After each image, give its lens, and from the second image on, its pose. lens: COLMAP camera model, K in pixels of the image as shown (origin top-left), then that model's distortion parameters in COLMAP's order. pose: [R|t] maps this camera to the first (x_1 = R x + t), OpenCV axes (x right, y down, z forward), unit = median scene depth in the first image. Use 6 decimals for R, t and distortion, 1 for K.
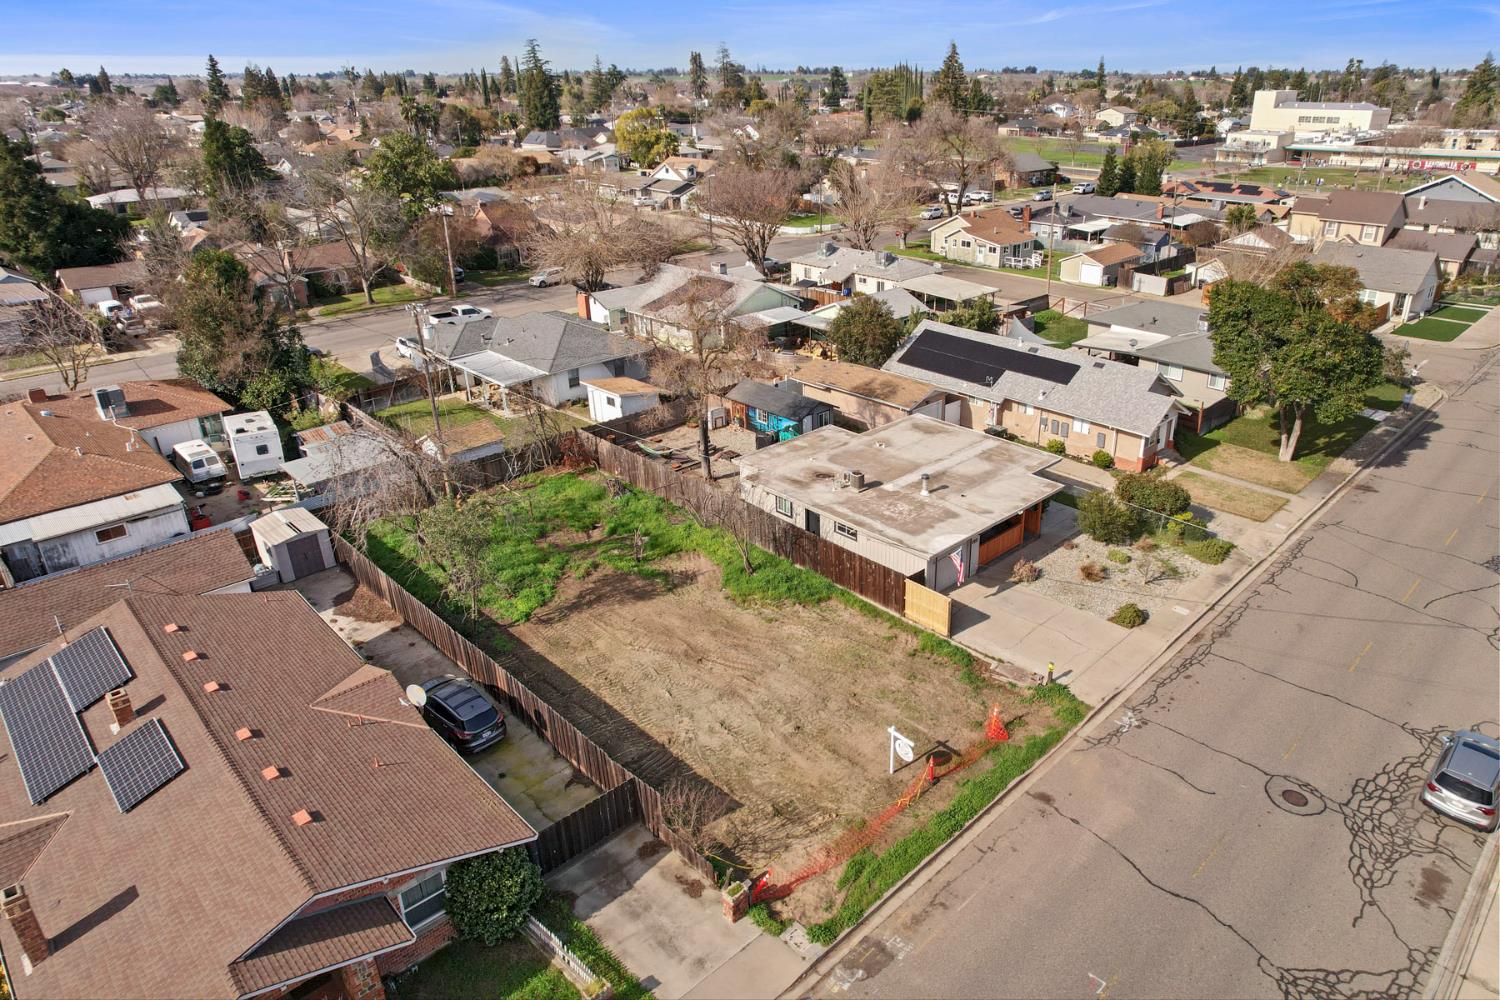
lens RADIAL K [[950.2, 0, 785.7], [0, 950.2, 499.1], [0, 0, 1]] dist [-0.041912, 0.040639]
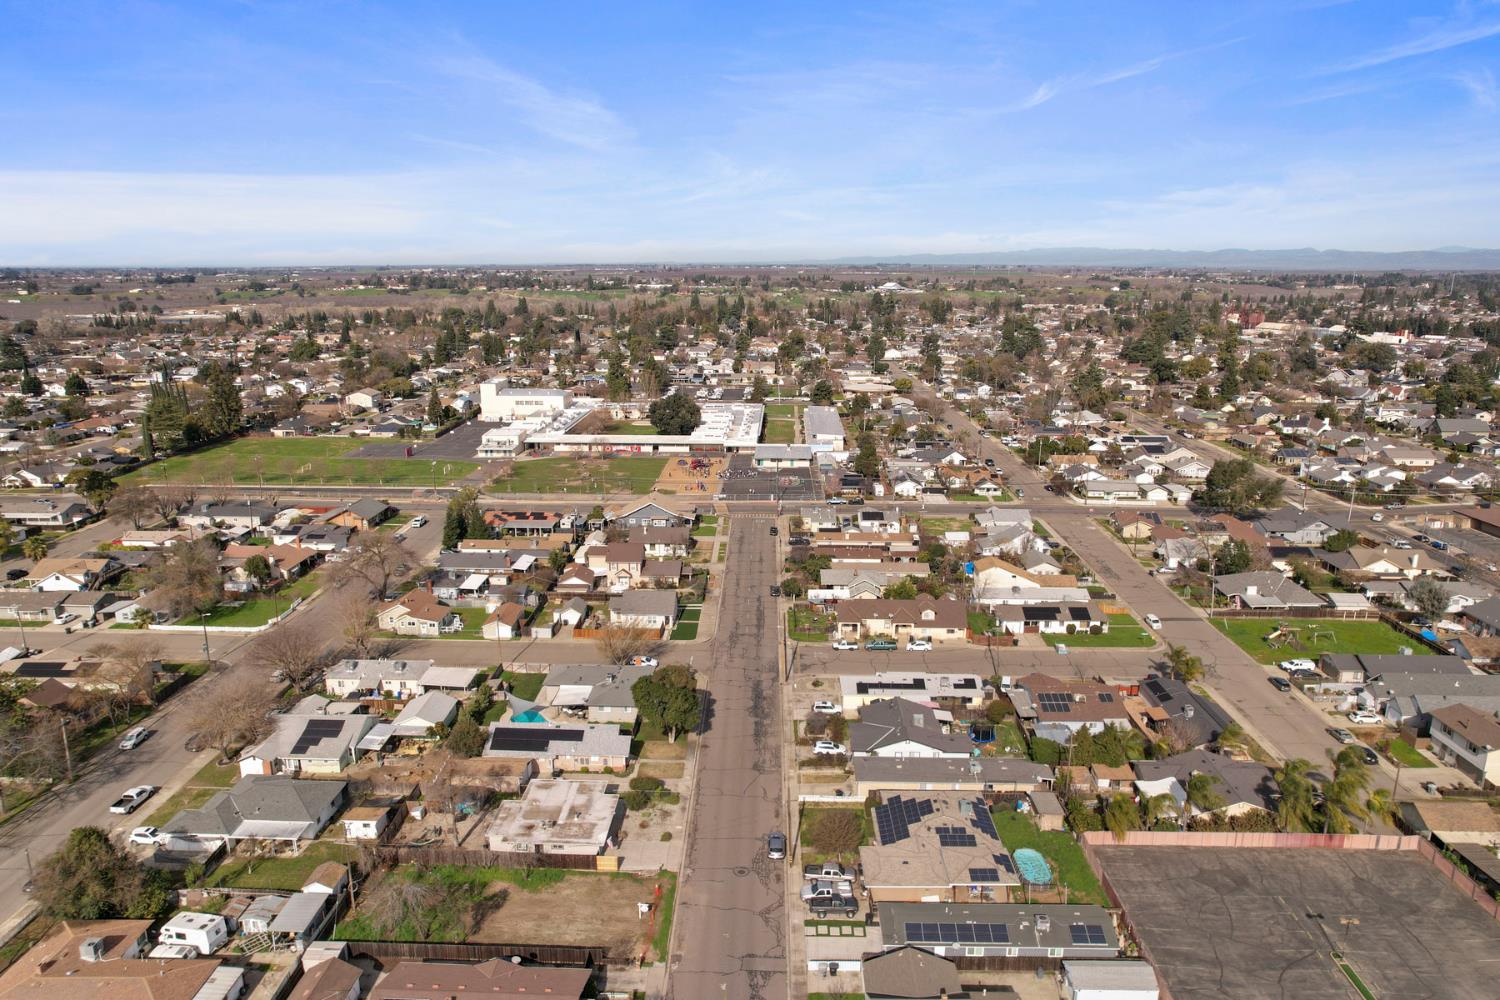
lens RADIAL K [[997.1, 0, 750.0], [0, 997.1, 500.0], [0, 0, 1]] dist [-0.039302, 0.001444]
pose [[0.727244, -0.166855, 0.665790, -1.024351], [0.287108, 0.955014, -0.074271, -0.443909], [-0.623446, 0.245167, 0.742434, -1.291726]]
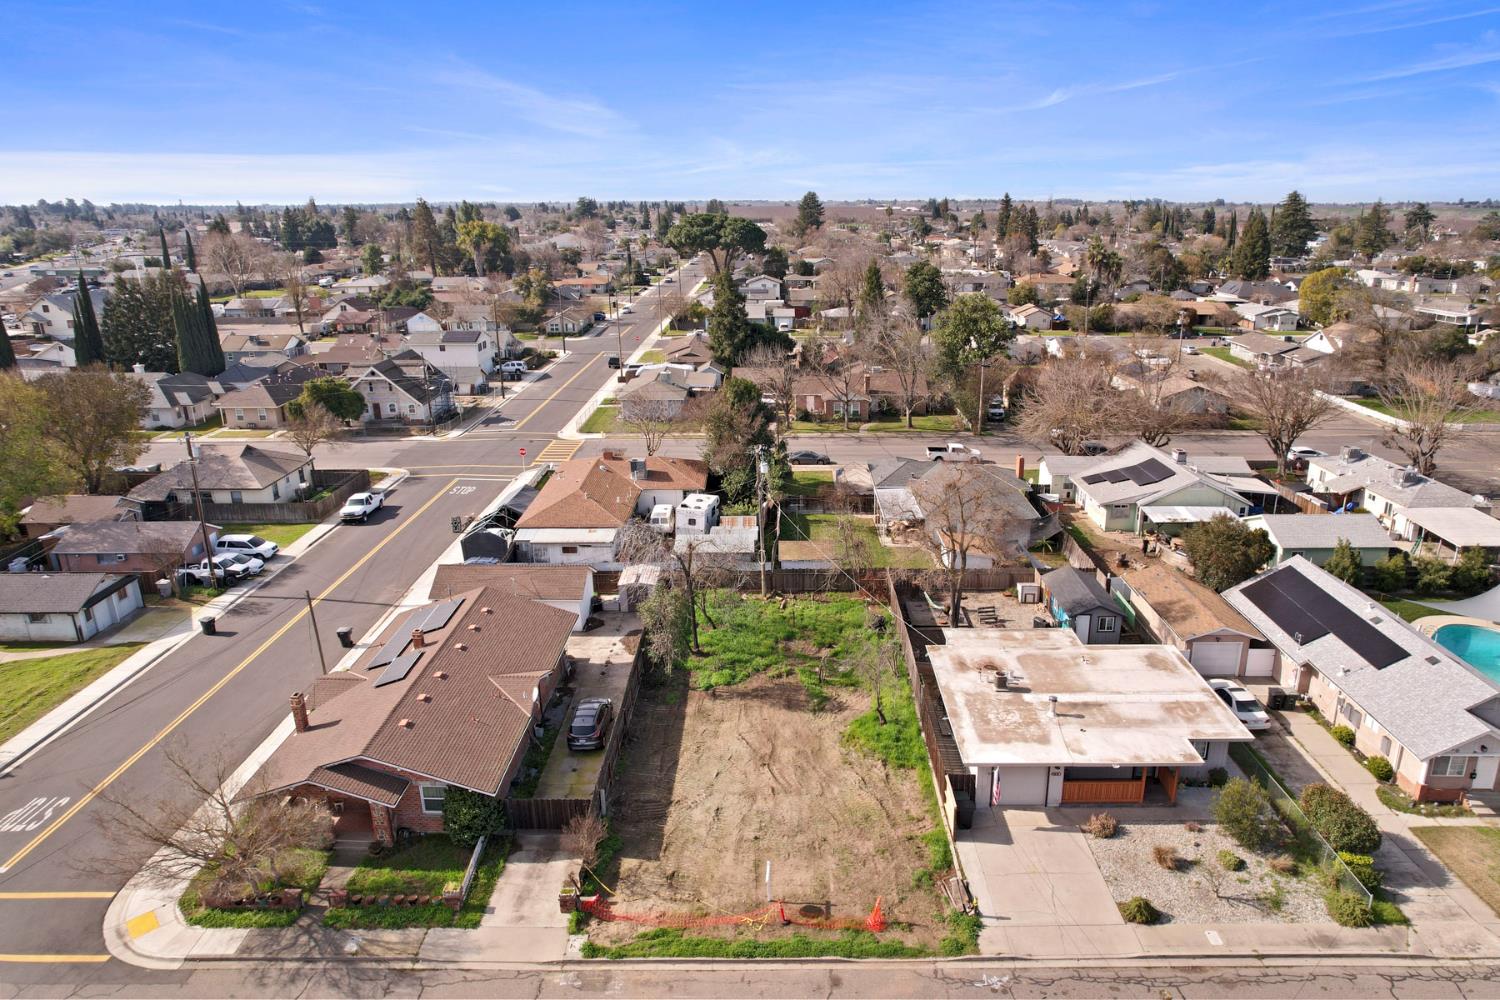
lens RADIAL K [[952.5, 0, 778.9], [0, 952.5, 532.4], [0, 0, 1]] dist [-0.056545, 0.039786]
pose [[0.712913, 0.237084, -0.659960, 0.526447], [-0.292404, 0.955898, 0.027530, -0.126227], [0.637381, 0.173348, 0.750797, 0.021516]]
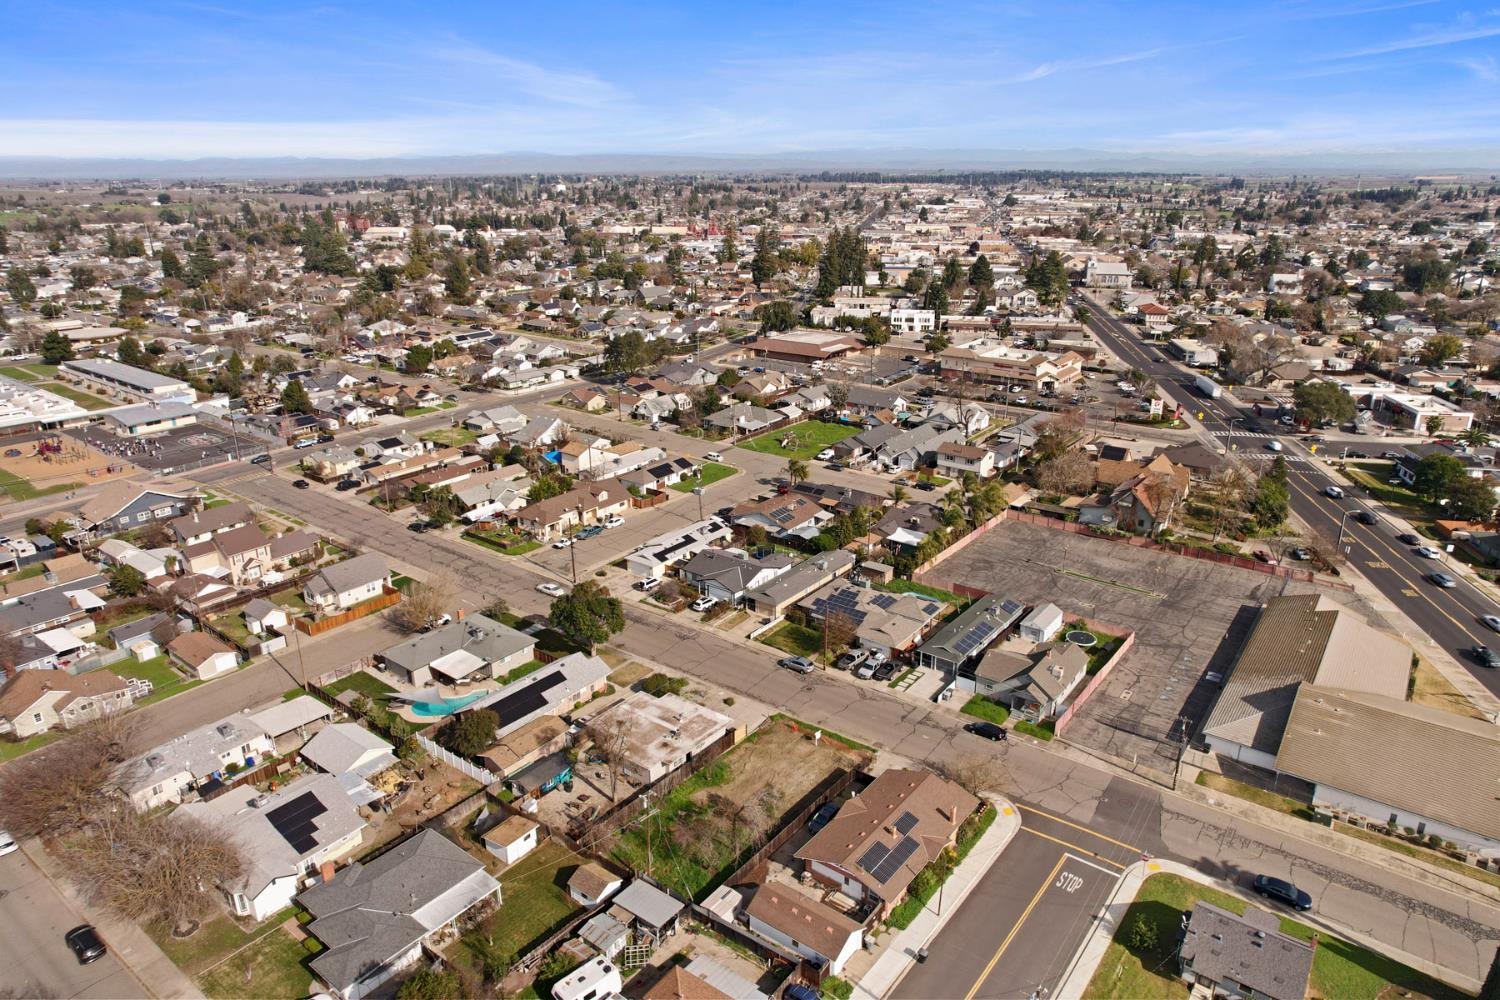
lens RADIAL K [[950.2, 0, 785.7], [0, 950.2, 499.1], [0, 0, 1]] dist [-0.041912, 0.040639]
pose [[-0.138308, -0.335114, 0.931971, -1.942839], [0.415902, 0.834368, 0.361740, -1.230967], [-0.898831, 0.437640, 0.023975, 0.405532]]
